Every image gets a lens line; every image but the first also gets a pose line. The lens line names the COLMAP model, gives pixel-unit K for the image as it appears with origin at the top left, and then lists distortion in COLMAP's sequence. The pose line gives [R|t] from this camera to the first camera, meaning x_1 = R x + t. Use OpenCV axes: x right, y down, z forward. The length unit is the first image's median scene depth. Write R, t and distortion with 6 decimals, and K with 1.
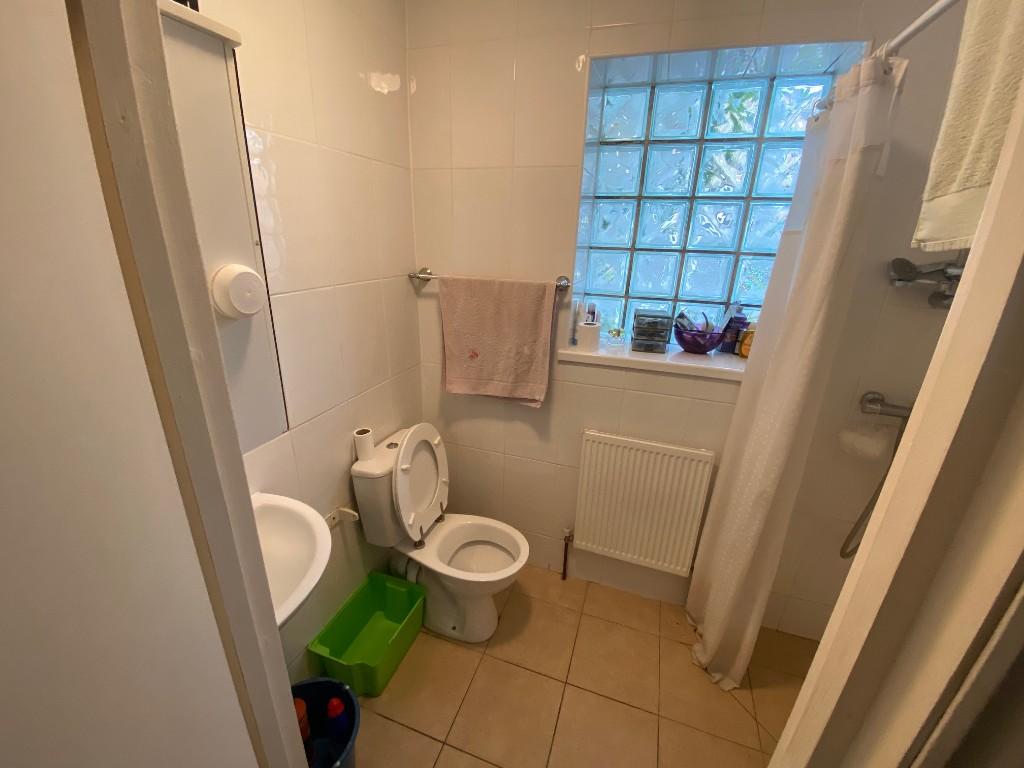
lens RADIAL K [[414.7, 0, 512.9], [0, 414.7, 385.7], [0, 0, 1]] dist [0.022679, -0.021566]
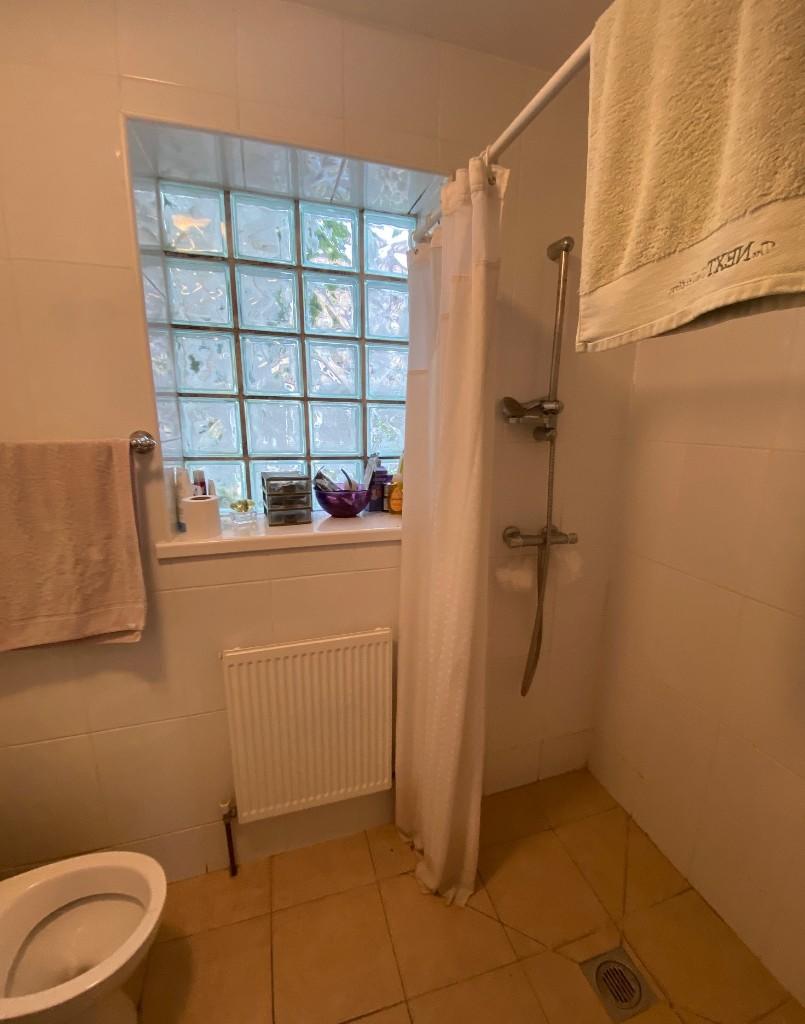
lens RADIAL K [[427.0, 0, 406.8], [0, 427.0, 524.2], [0, 0, 1]] dist [0.034957, -0.031245]
pose [[0.800156, -0.157812, 0.578659, 0.040067], [0.215114, 0.976089, -0.031255, -0.011229], [-0.559890, 0.149487, 0.814970, 0.233260]]
